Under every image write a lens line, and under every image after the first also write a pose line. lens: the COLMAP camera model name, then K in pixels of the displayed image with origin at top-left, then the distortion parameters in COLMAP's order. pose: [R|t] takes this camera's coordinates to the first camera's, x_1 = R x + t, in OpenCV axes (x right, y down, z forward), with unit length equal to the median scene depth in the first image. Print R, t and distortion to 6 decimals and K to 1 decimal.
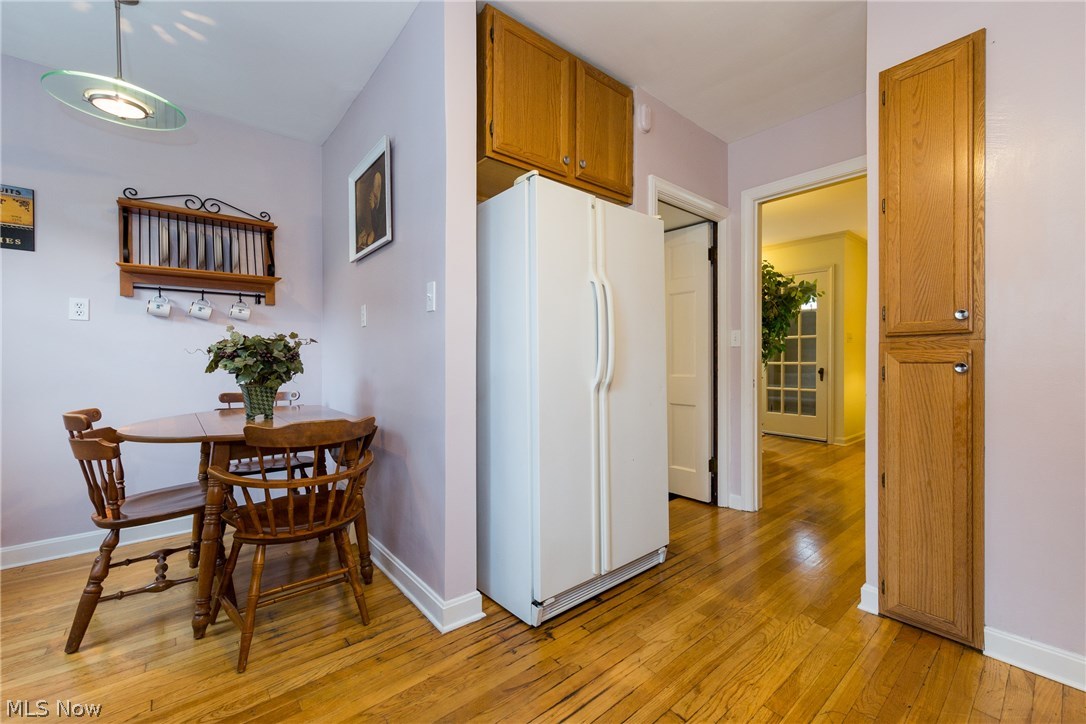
lens RADIAL K [[470.2, 0, 543.0], [0, 470.2, 362.0], [0, 0, 1]] dist [0.001392, 0.000314]
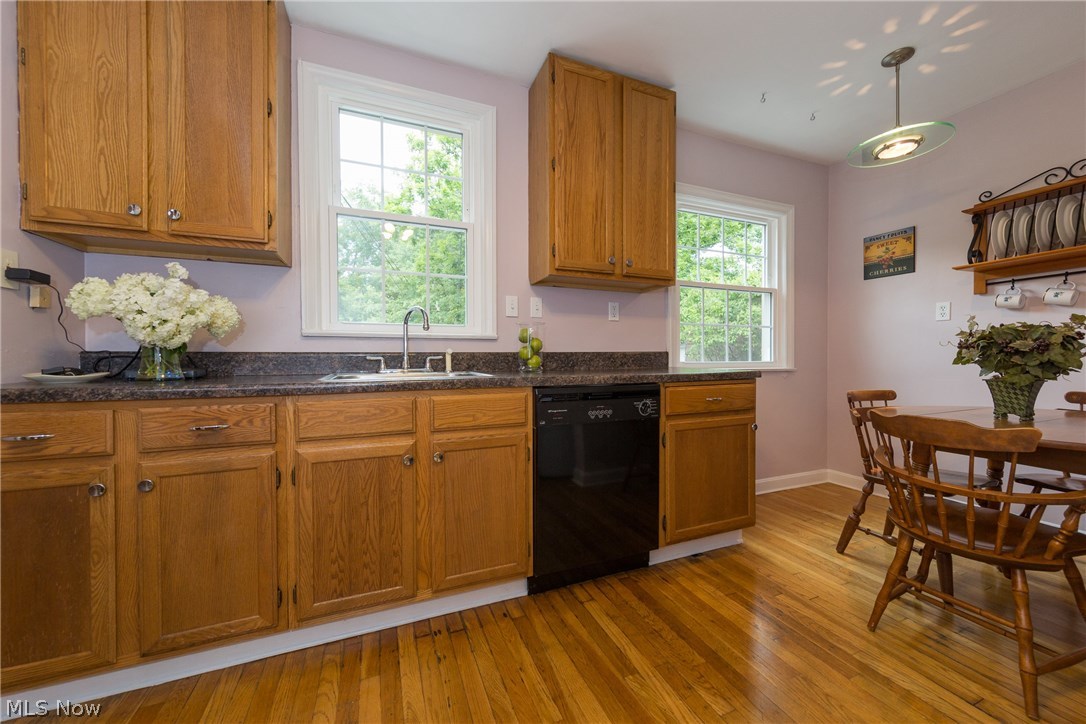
lens RADIAL K [[401.4, 0, 543.0], [0, 401.4, 362.0], [0, 0, 1]] dist [-0.000227, -0.000020]
pose [[-0.331612, 0.010062, -0.943362, 0.380139], [-0.001673, 0.999935, 0.011253, 0.008898], [0.943414, 0.005309, -0.331574, 0.429269]]
